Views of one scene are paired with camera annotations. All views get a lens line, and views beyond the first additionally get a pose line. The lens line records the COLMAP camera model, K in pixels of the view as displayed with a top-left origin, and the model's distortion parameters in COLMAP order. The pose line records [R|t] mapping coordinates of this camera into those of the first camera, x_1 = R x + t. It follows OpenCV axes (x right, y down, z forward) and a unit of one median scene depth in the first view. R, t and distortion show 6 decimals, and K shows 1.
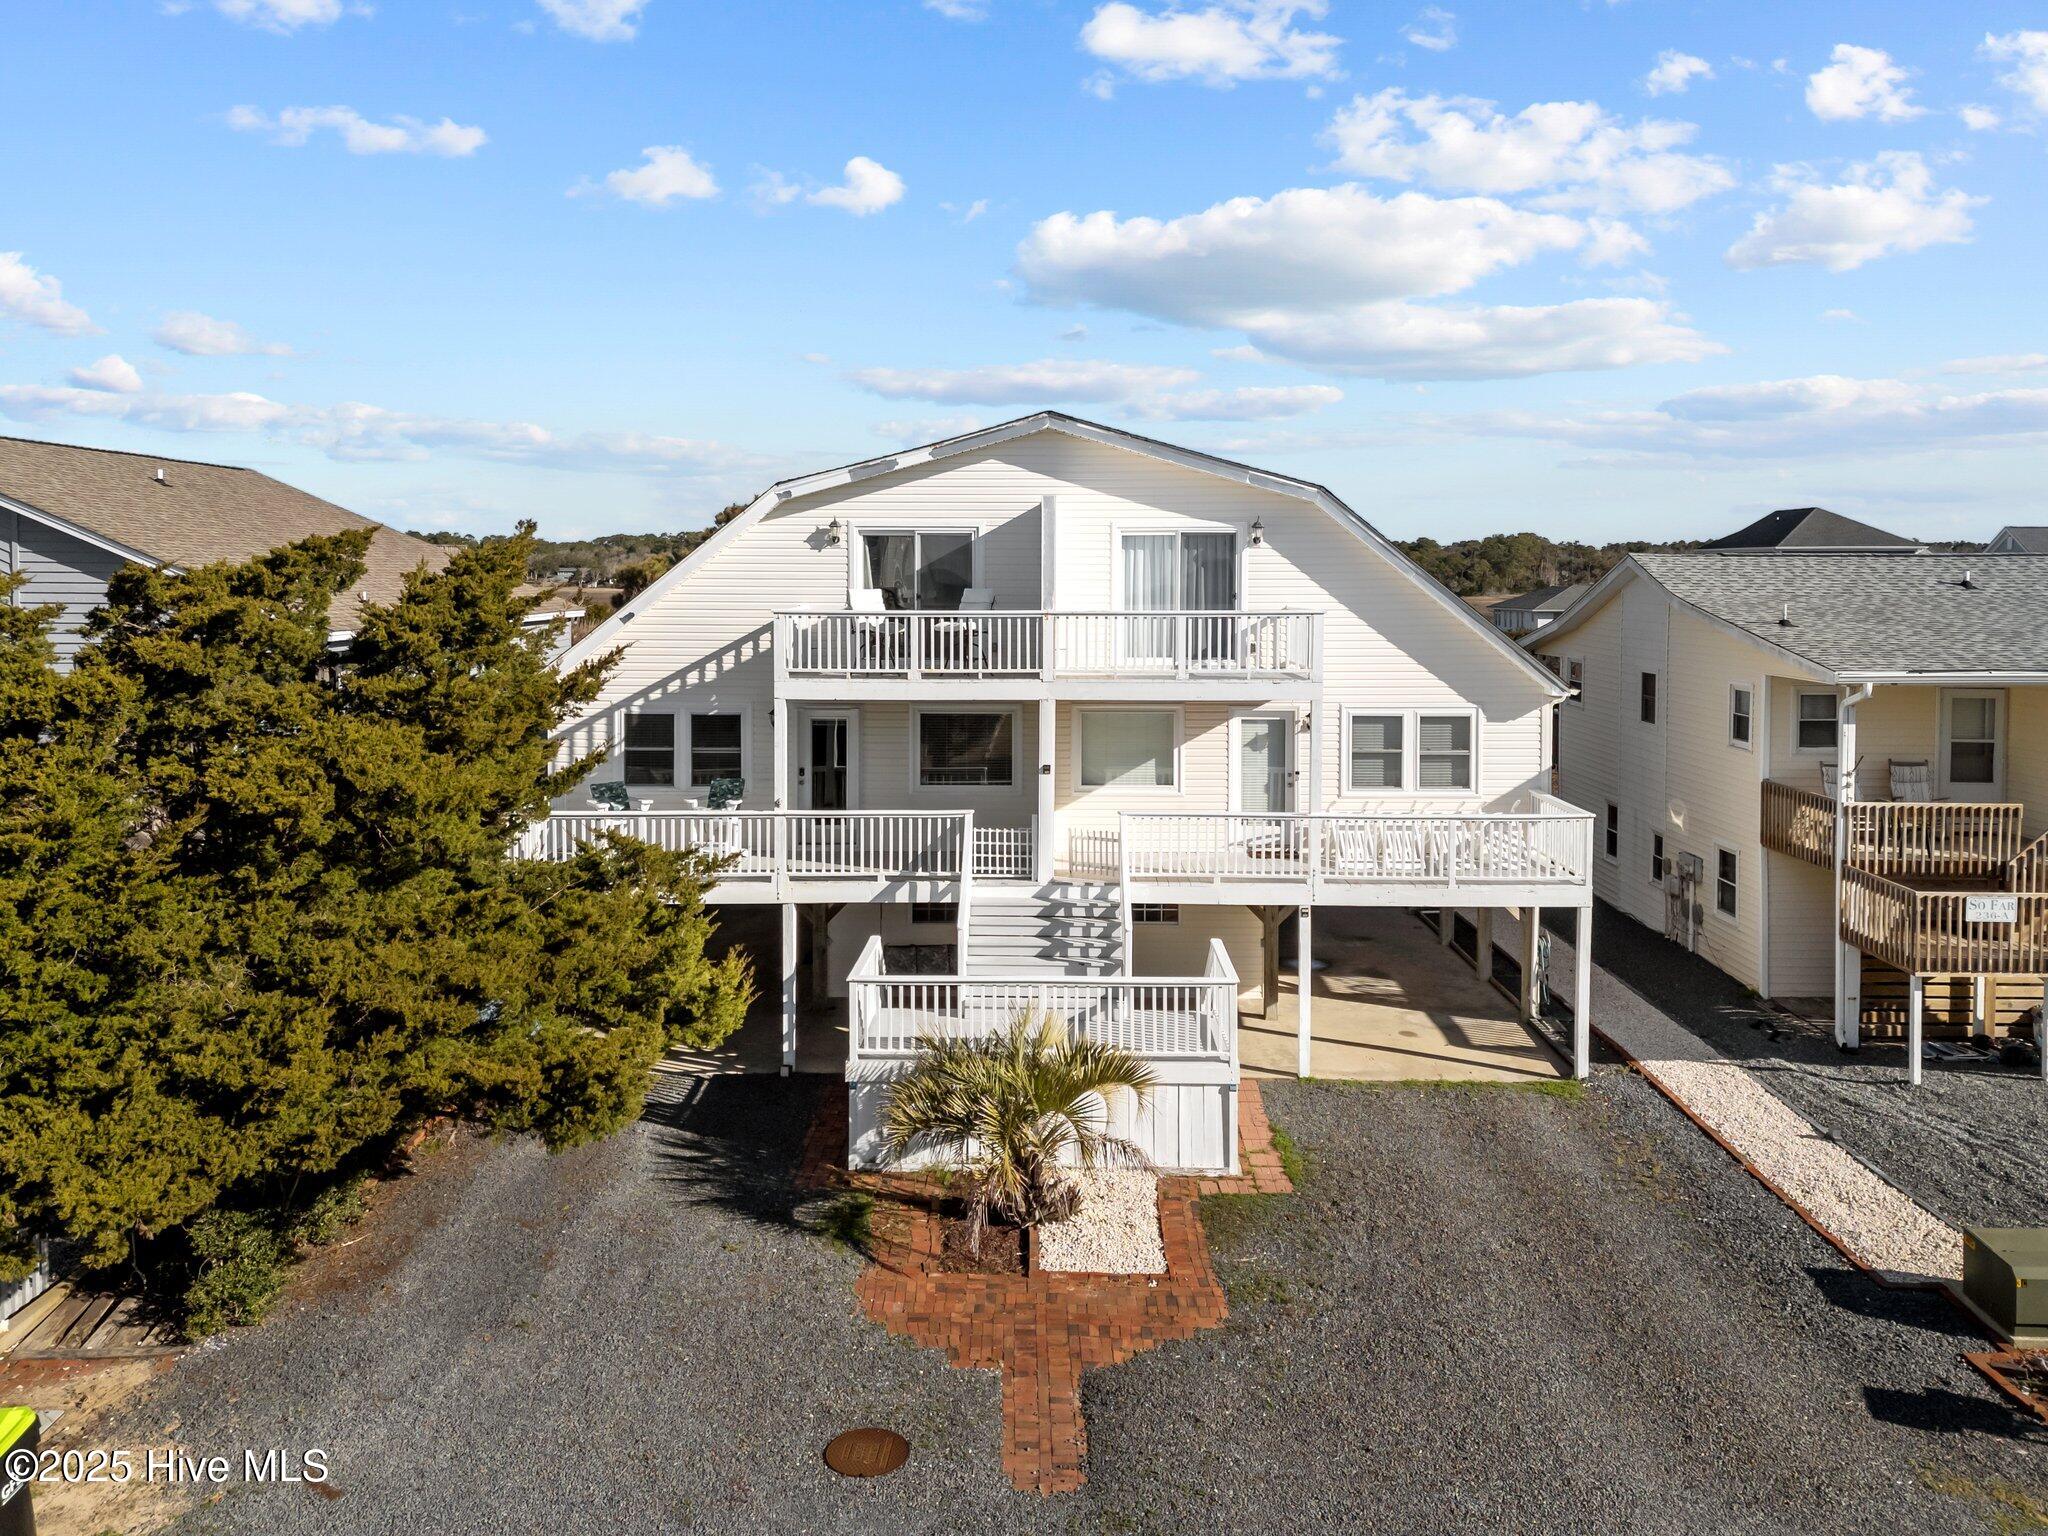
lens RADIAL K [[1549.5, 0, 1020.4], [0, 1549.5, 786.6], [0, 0, 1]] dist [0.052776, -0.038521]
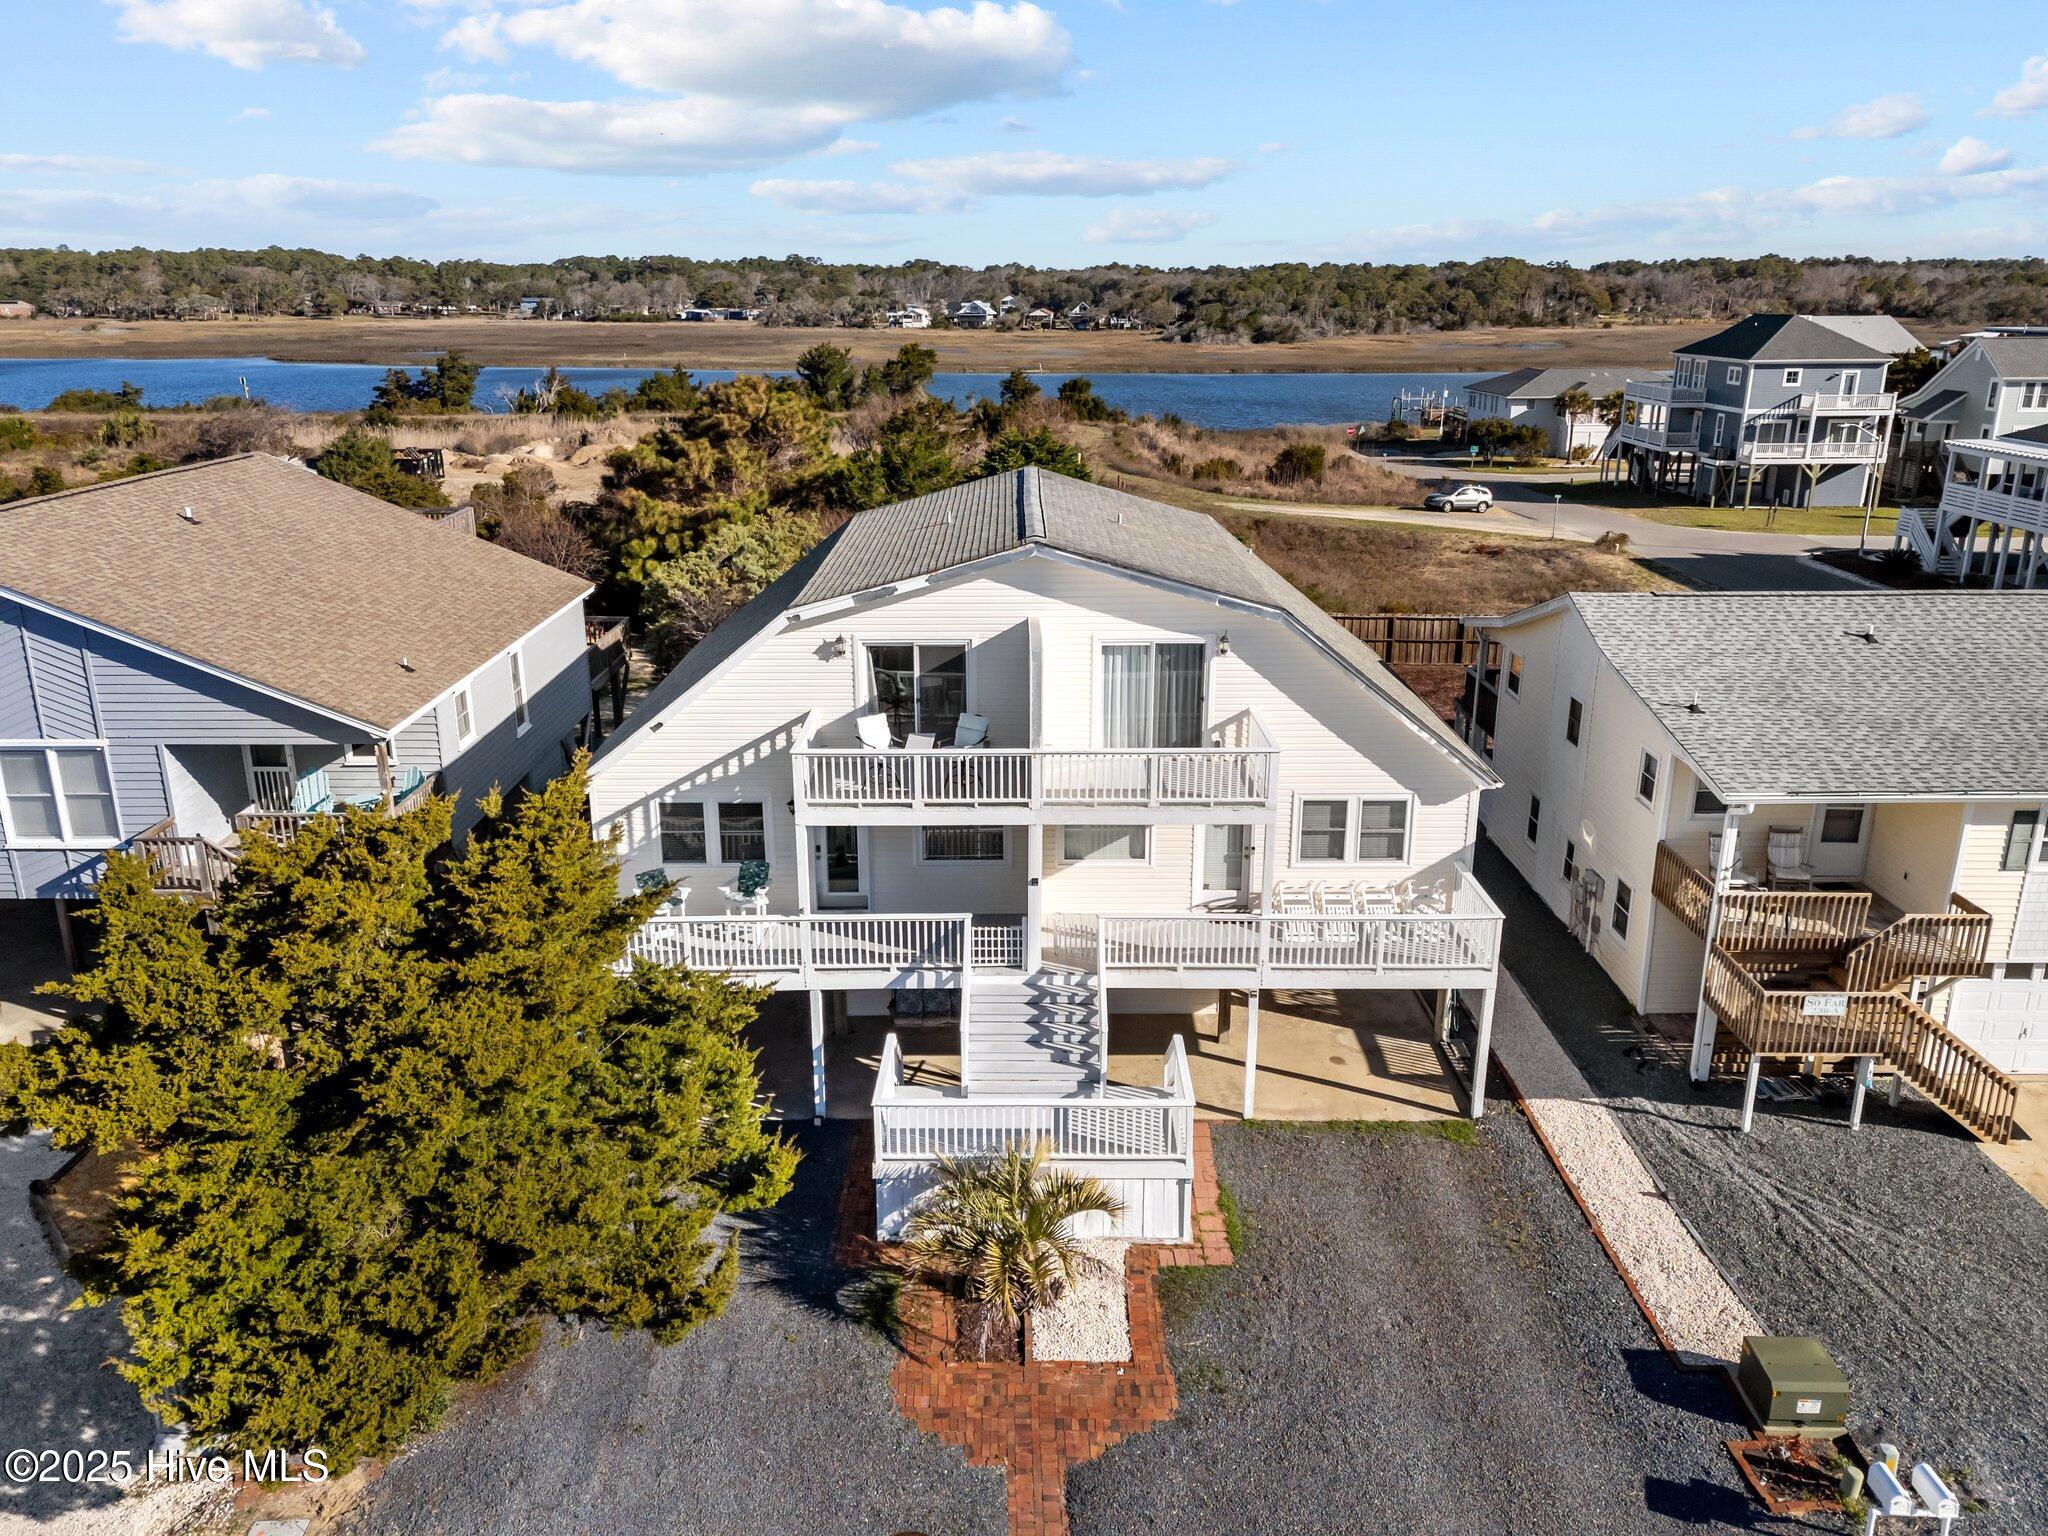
lens RADIAL K [[1549.5, 0, 1015.7], [0, 1549.5, 780.6], [0, 0, 1]] dist [0.052776, -0.038521]
pose [[0.999871, -0.008211, 0.013827, -0.012639], [0.004108, 0.961708, 0.274045, -0.400473], [-0.015547, -0.273952, 0.961618, -0.087433]]
